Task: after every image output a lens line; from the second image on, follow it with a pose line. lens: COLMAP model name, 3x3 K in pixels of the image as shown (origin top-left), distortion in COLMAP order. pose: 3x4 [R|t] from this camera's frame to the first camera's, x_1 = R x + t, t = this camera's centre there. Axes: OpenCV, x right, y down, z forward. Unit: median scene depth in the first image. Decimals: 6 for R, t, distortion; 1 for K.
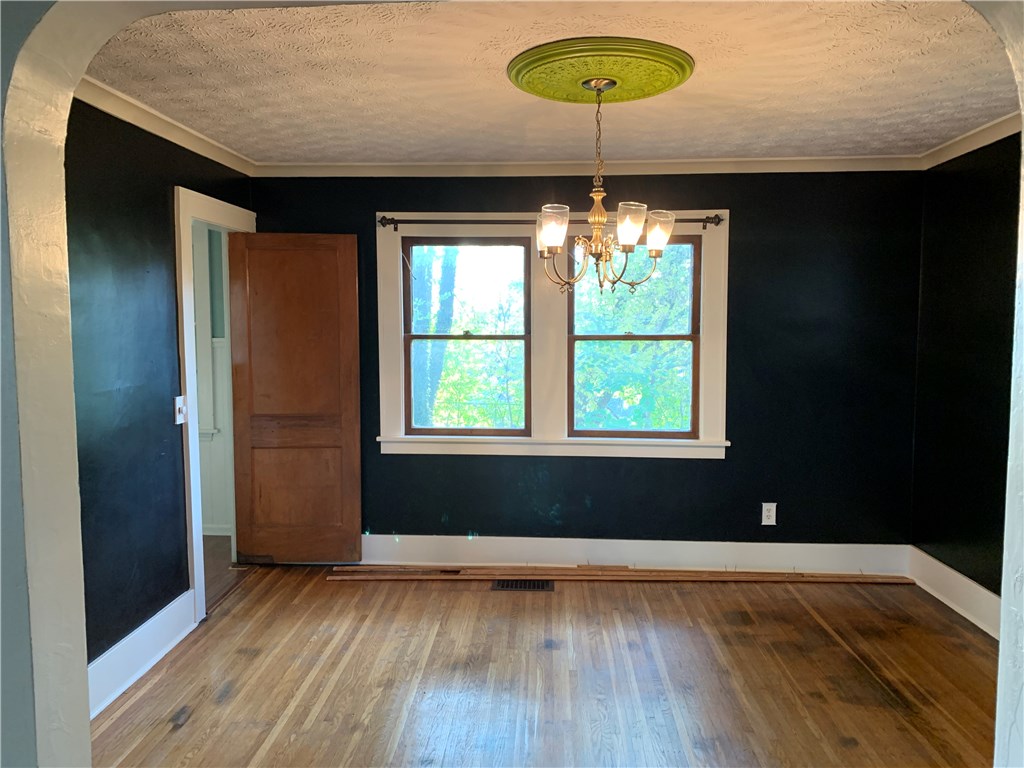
lens RADIAL K [[782.3, 0, 510.5], [0, 782.3, 381.7], [0, 0, 1]] dist [0.009194, -0.022900]
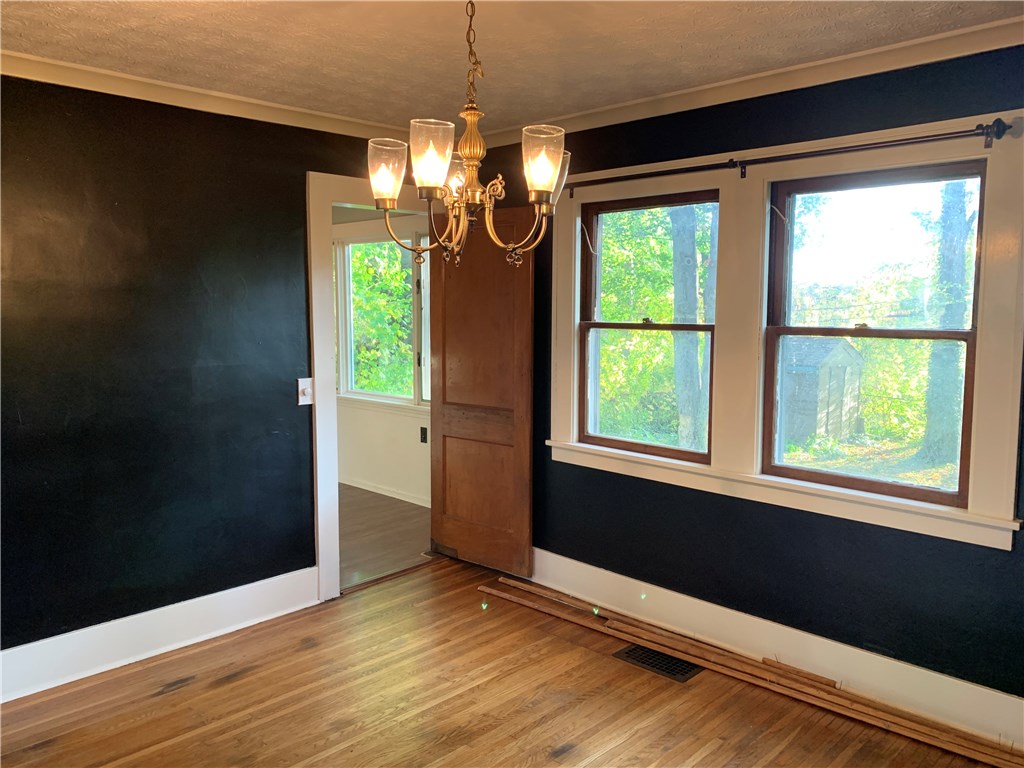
lens RADIAL K [[782.3, 0, 510.8], [0, 782.3, 385.5], [0, 0, 1]] dist [0.009194, -0.022900]
pose [[0.745818, 0.073193, -0.662117, 0.370555], [-0.055791, 0.997317, 0.047403, -0.028461], [0.663809, 0.001586, 0.747900, 0.333474]]
